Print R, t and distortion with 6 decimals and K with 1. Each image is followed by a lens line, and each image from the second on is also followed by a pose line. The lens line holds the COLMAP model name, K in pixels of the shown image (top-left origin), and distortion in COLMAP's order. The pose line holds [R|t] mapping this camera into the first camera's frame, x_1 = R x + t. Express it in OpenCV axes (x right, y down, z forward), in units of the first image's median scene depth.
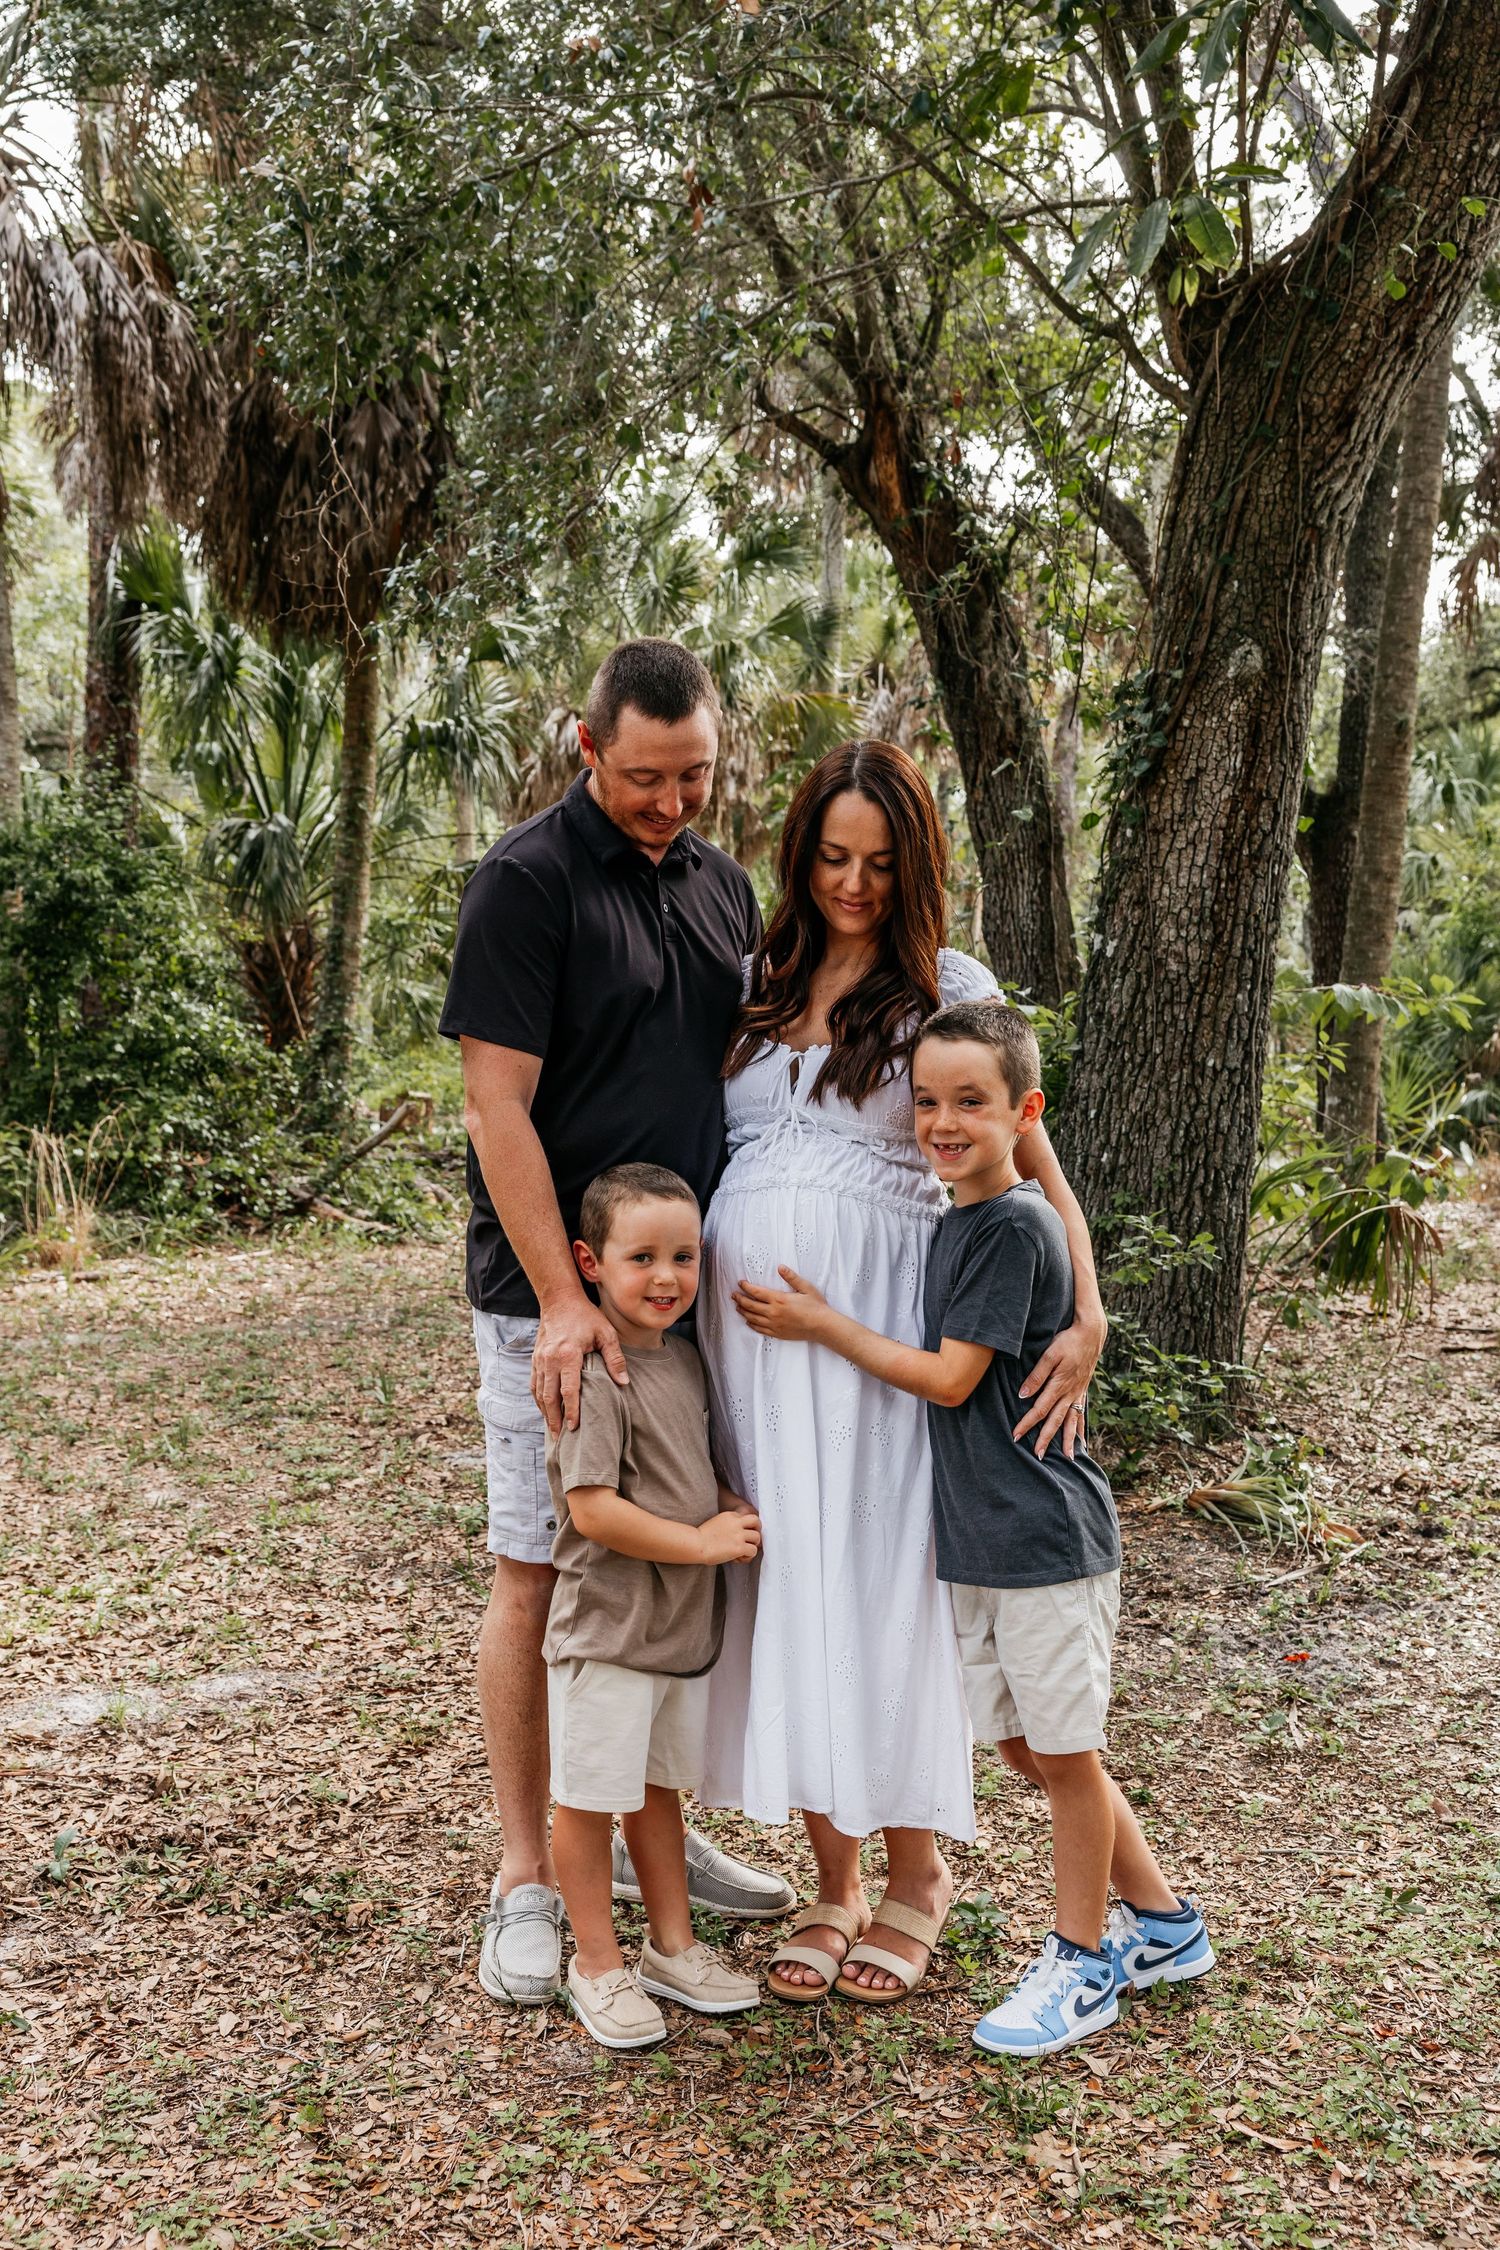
lens RADIAL K [[2420.2, 0, 750.0], [0, 2420.2, 1125.0], [0, 0, 1]] dist [0.069223, -0.007215]
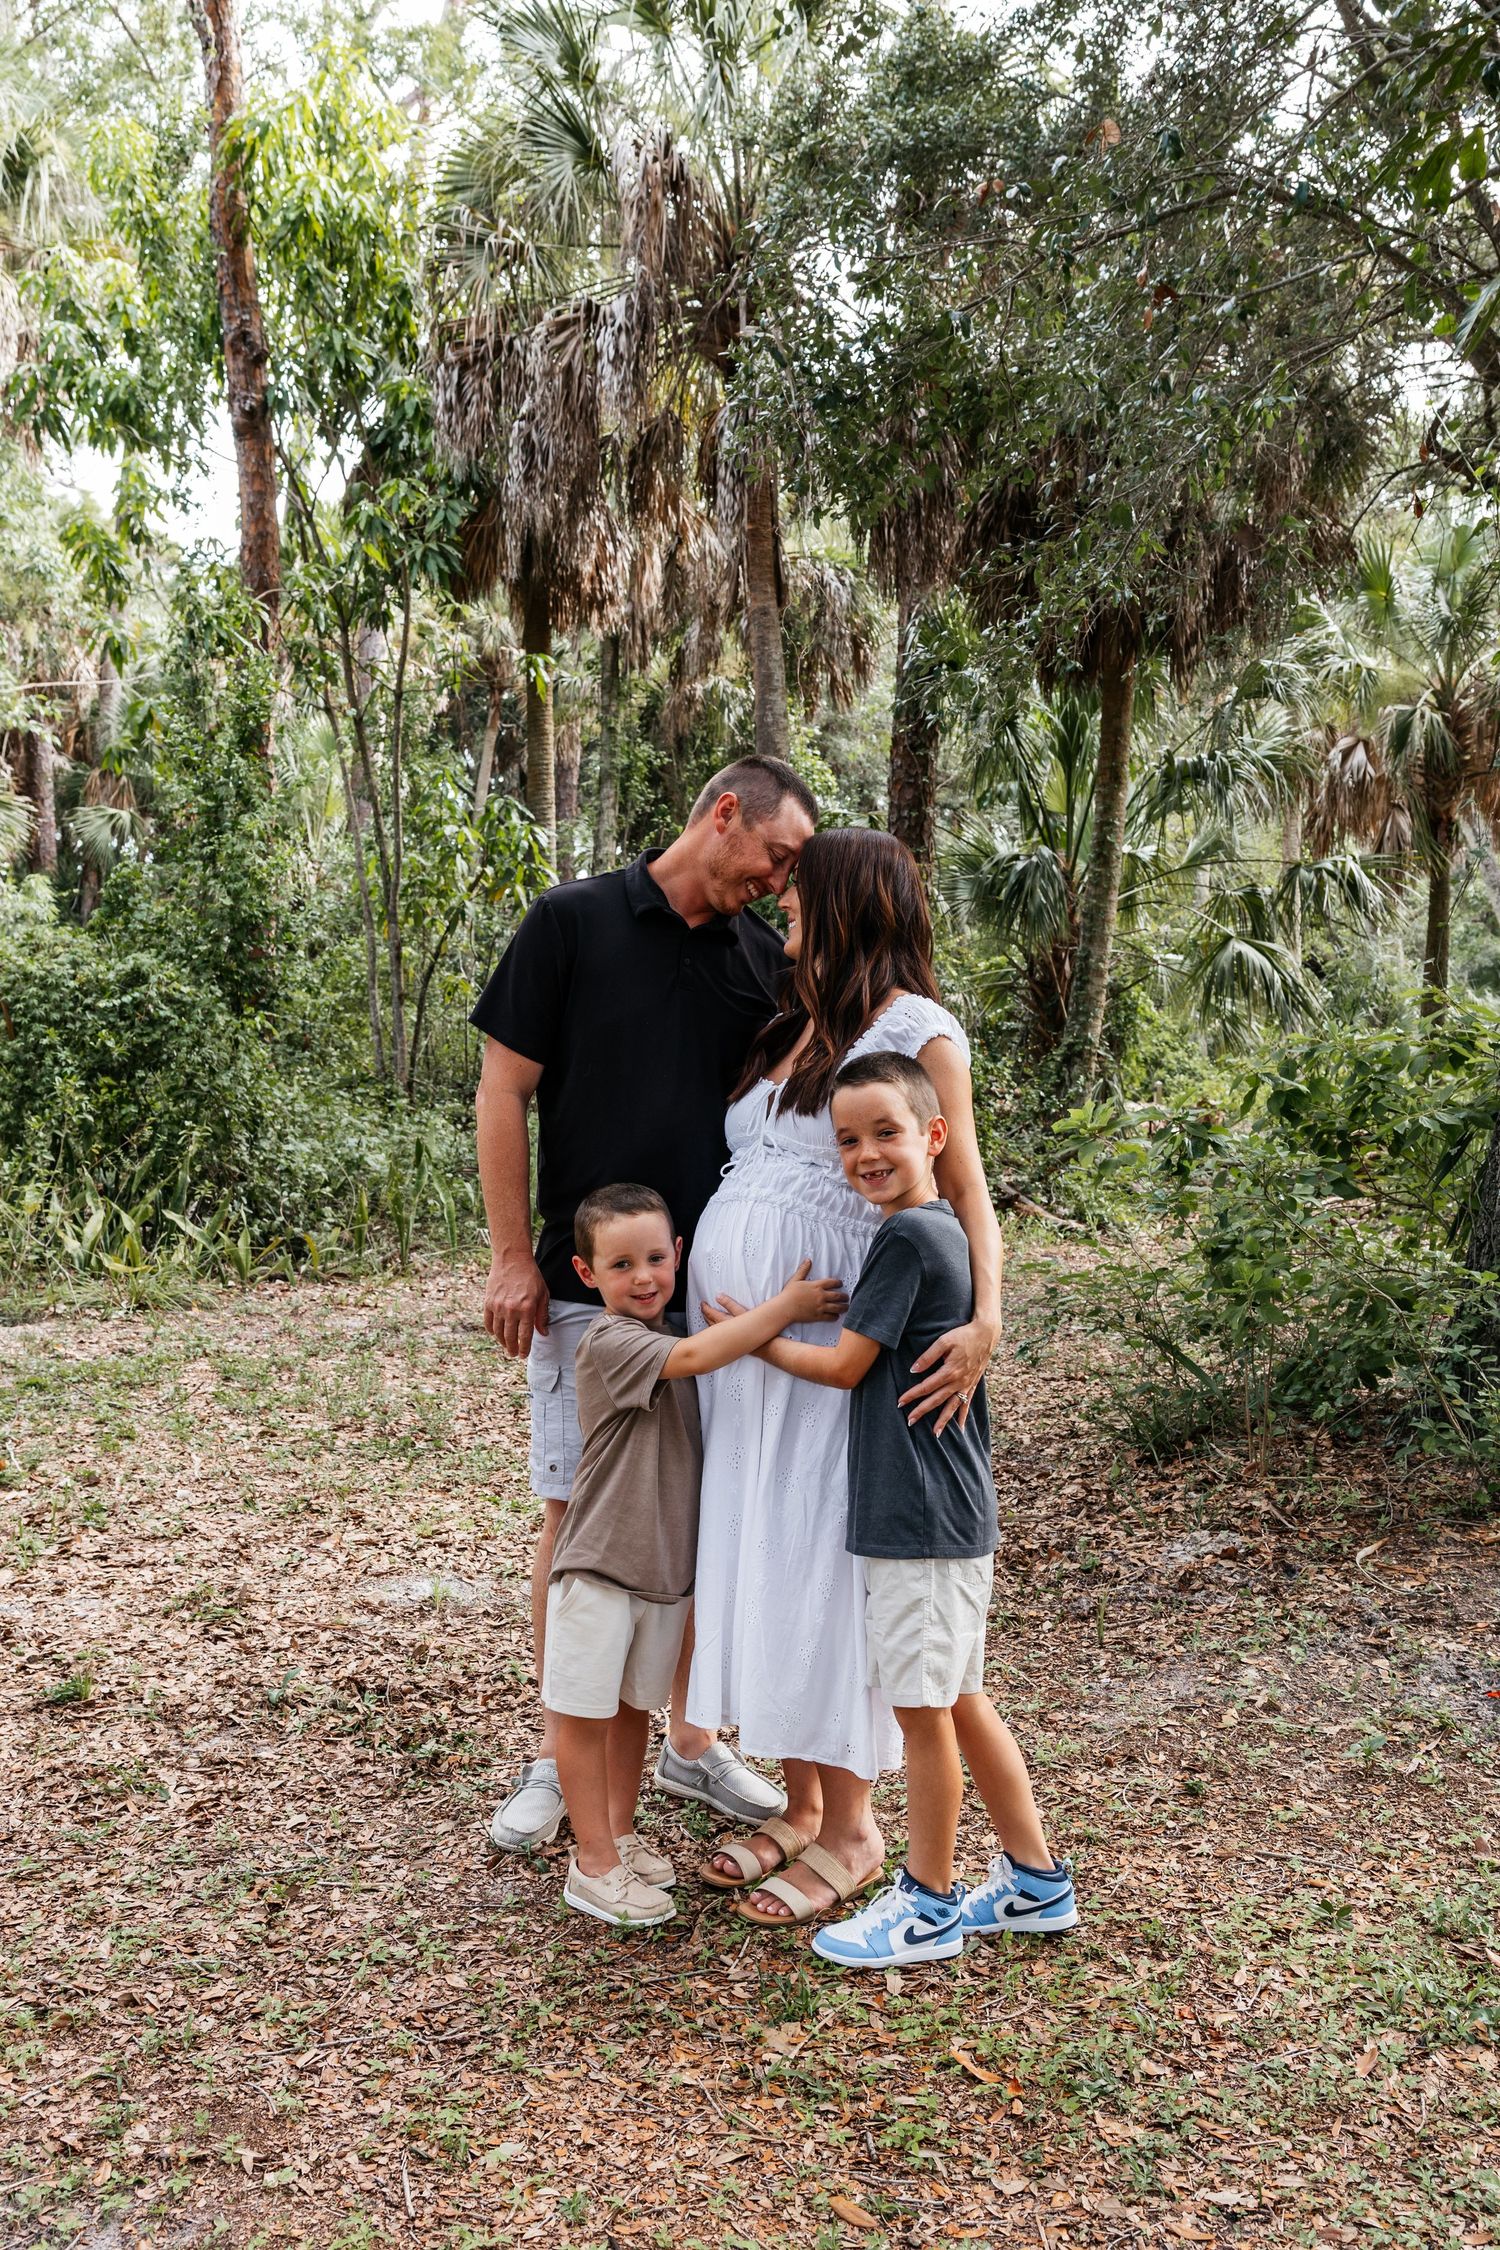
lens RADIAL K [[2234.9, 0, 750.0], [0, 2234.9, 1125.0], [0, 0, 1]] dist [0.048570, 0.004434]
pose [[0.942603, 0.024397, -0.333023, 0.376390], [-0.024896, 0.999686, 0.002769, -0.015796], [0.332986, 0.005681, 0.942915, -0.011520]]
